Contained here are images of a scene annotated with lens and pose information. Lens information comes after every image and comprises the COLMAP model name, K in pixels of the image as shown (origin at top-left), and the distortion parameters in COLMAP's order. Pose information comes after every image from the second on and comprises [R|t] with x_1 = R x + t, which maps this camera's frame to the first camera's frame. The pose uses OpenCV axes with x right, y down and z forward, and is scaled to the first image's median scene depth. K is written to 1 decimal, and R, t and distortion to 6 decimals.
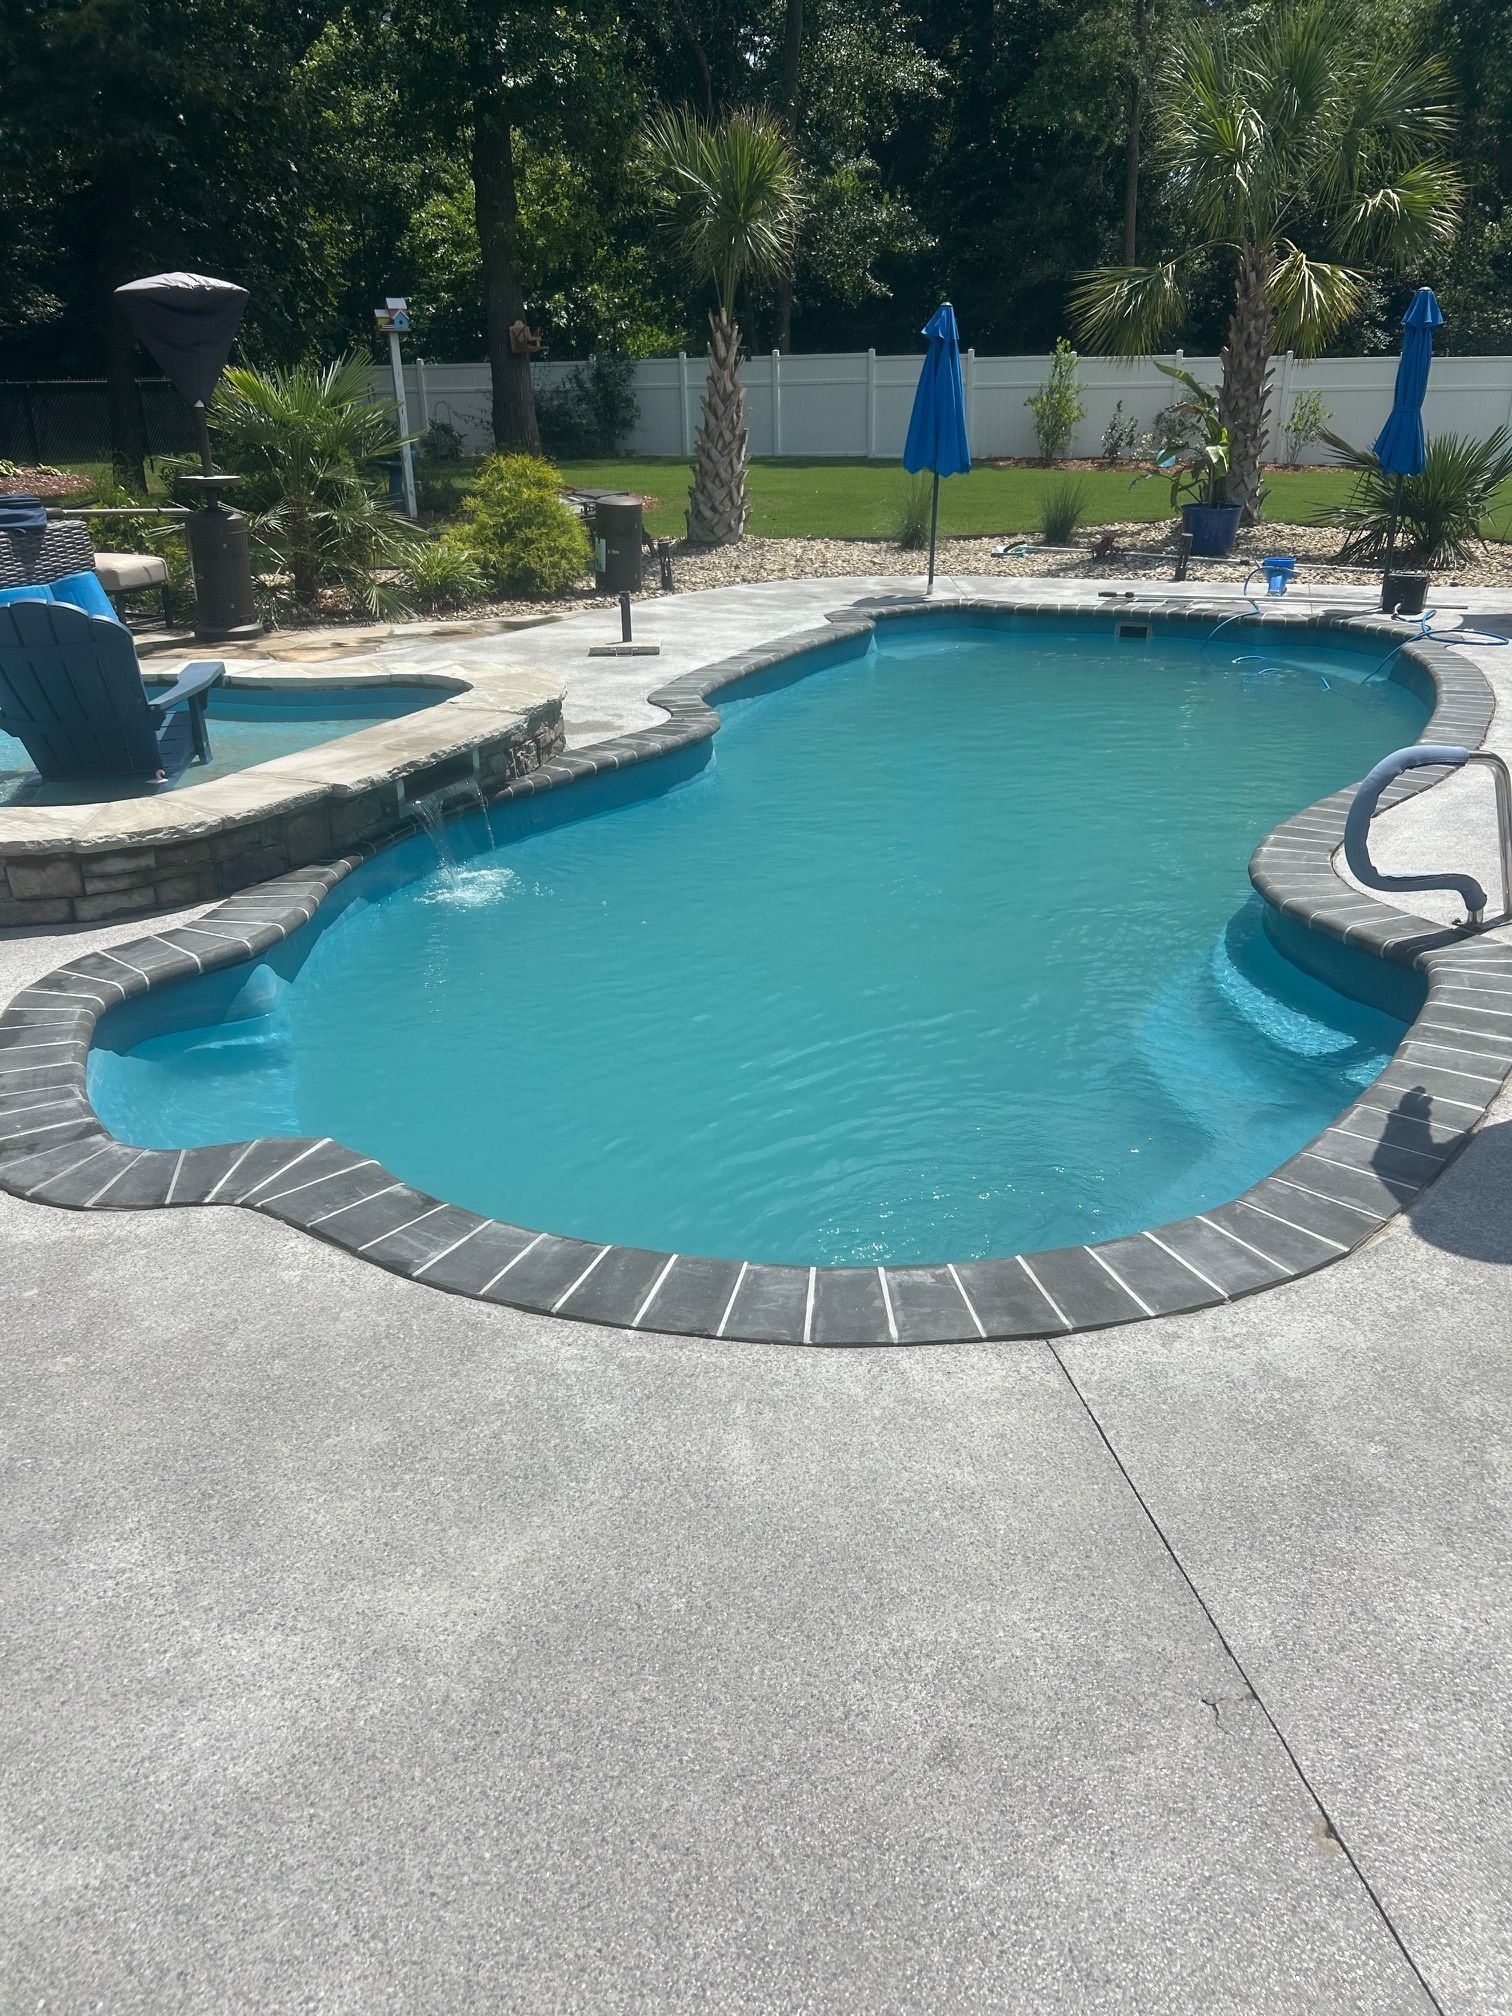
lens RADIAL K [[1552.0, 0, 737.8], [0, 1552.0, 1018.0], [0, 0, 1]] dist [0.010229, -0.017666]
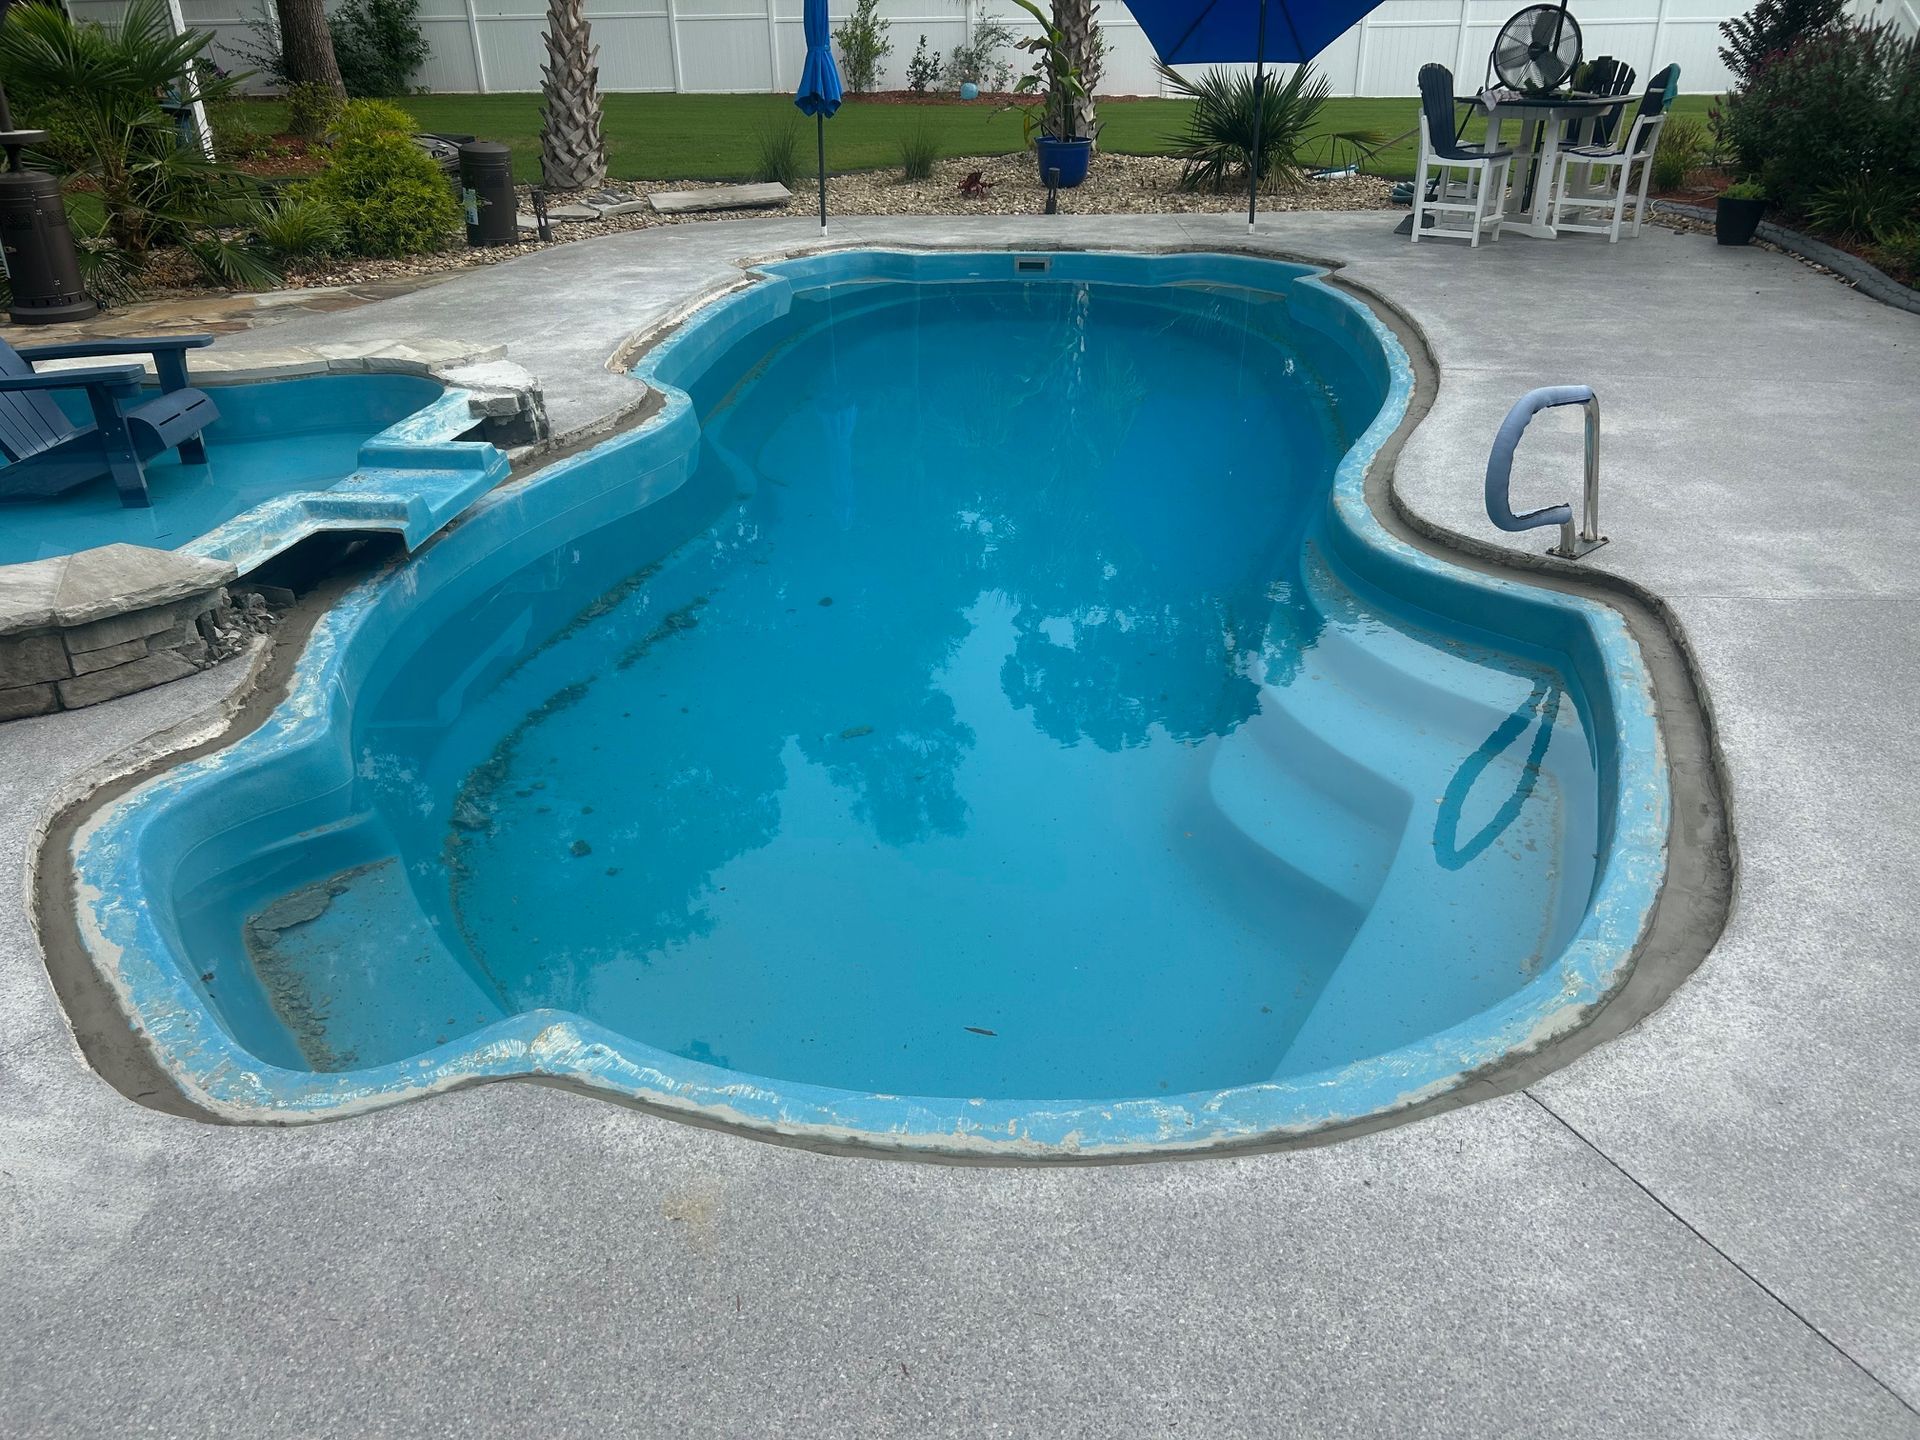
lens RADIAL K [[1475.0, 0, 964.4], [0, 1475.0, 693.7], [0, 0, 1]] dist [0.012199, -0.011924]
pose [[0.957562, -0.118893, 0.262564, -0.195751], [0.107488, 0.992546, 0.057437, -0.069198], [-0.267436, -0.026777, 0.963204, 0.146484]]
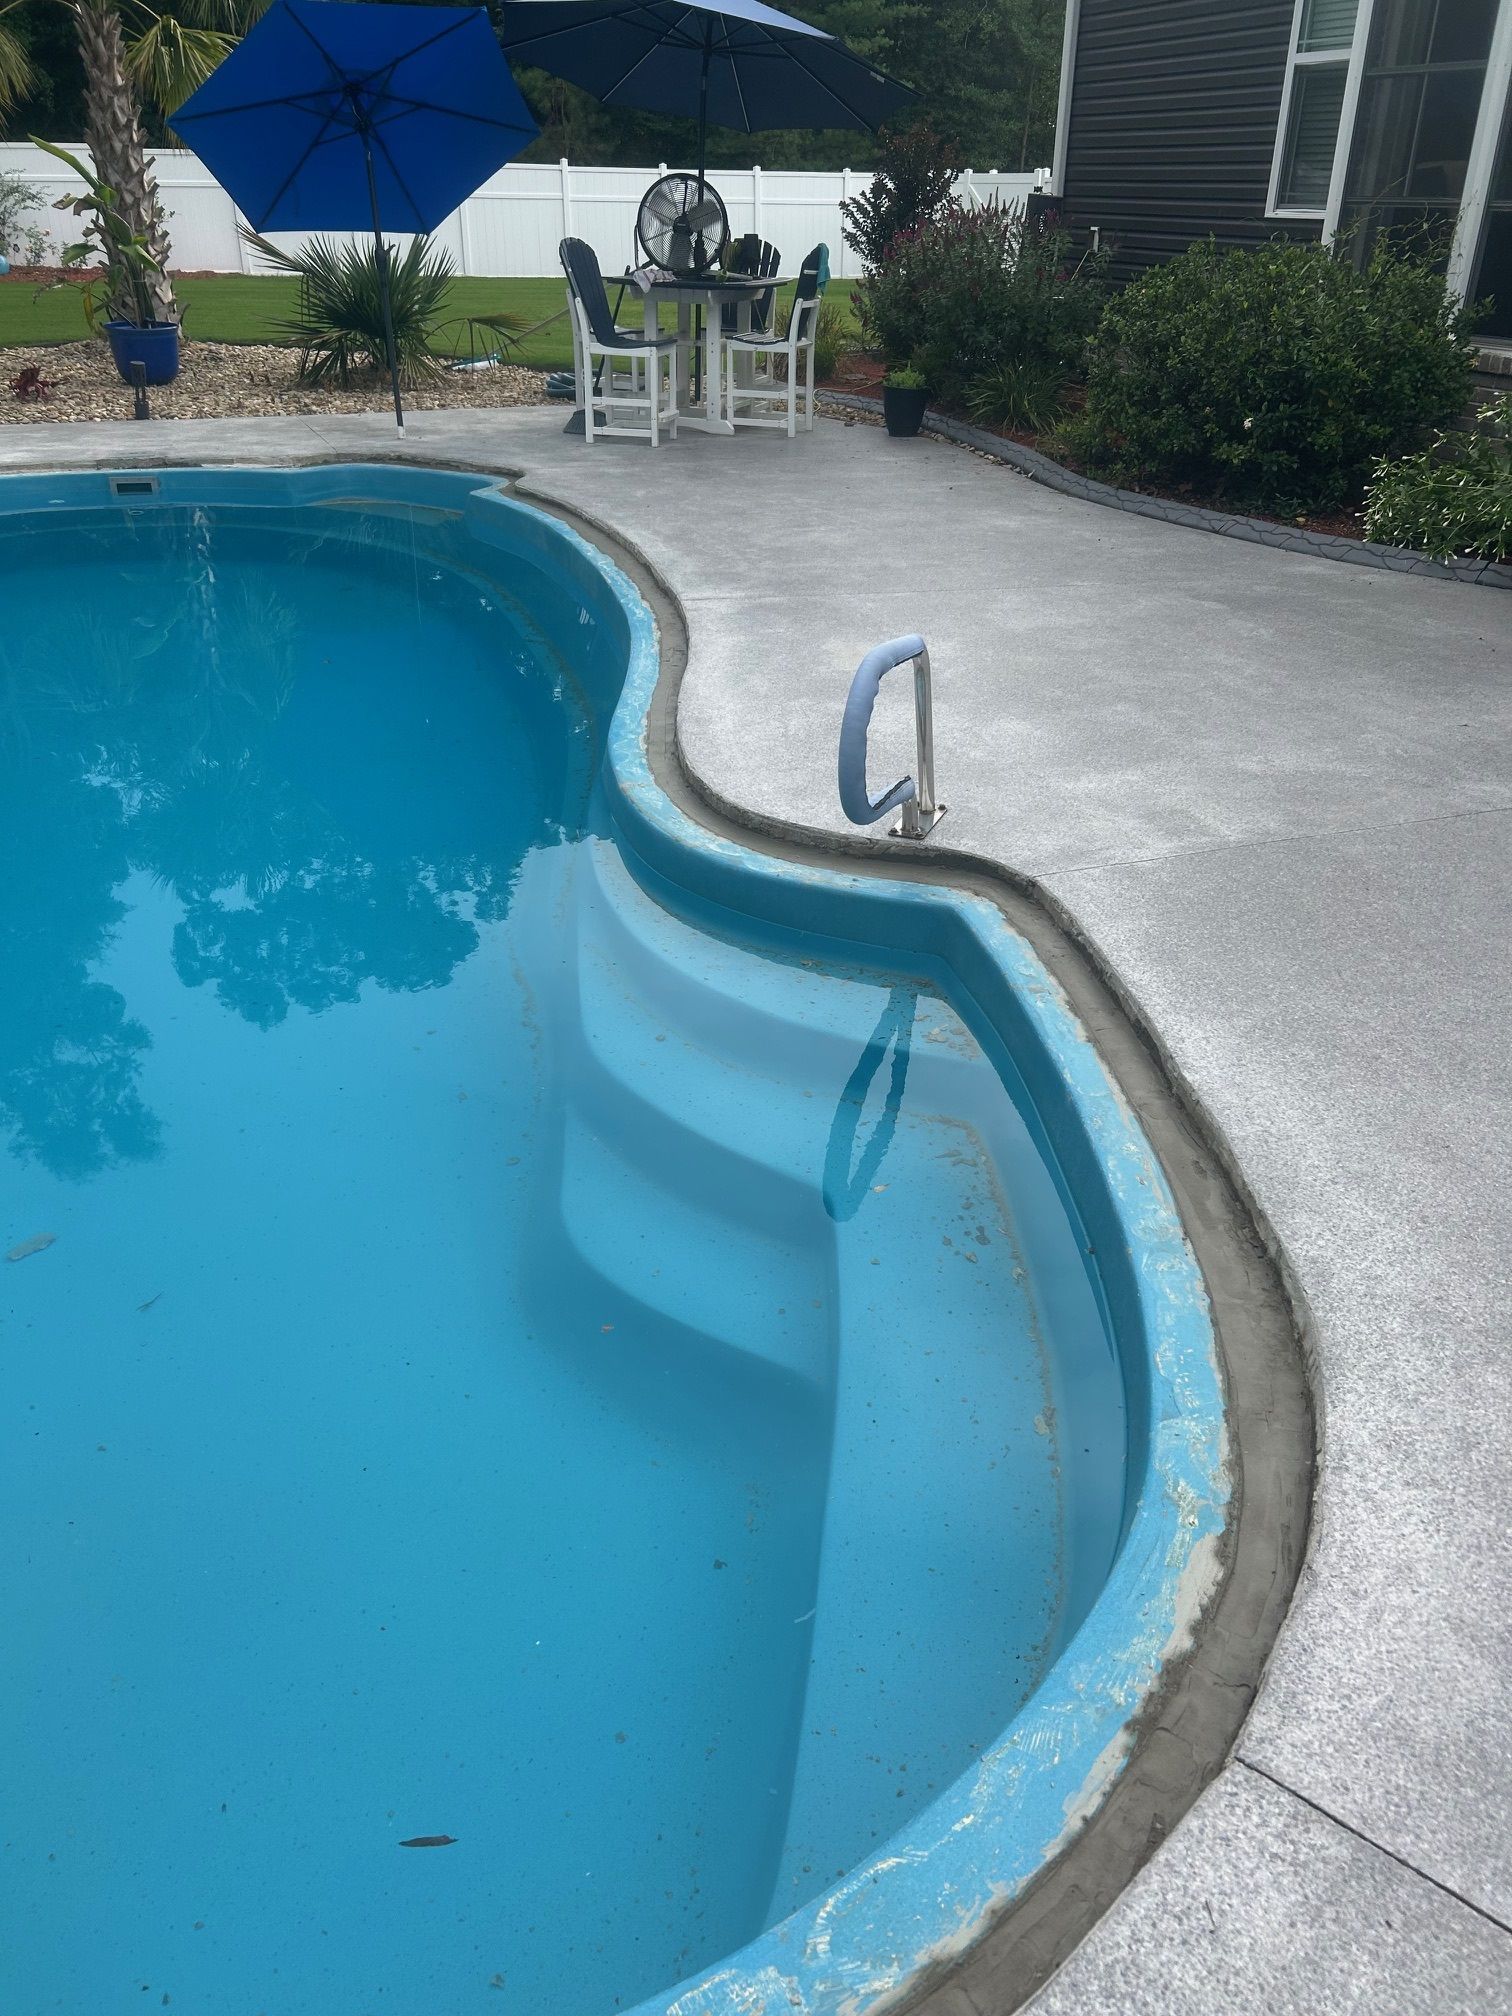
lens RADIAL K [[1526.9, 0, 798.9], [0, 1526.9, 996.0], [0, 0, 1]] dist [0.021955, -0.033712]
pose [[0.738899, -0.289760, 0.608331, -0.135112], [0.225817, 0.957094, 0.181599, -0.147777], [-0.634850, 0.003188, 0.772629, 0.378079]]
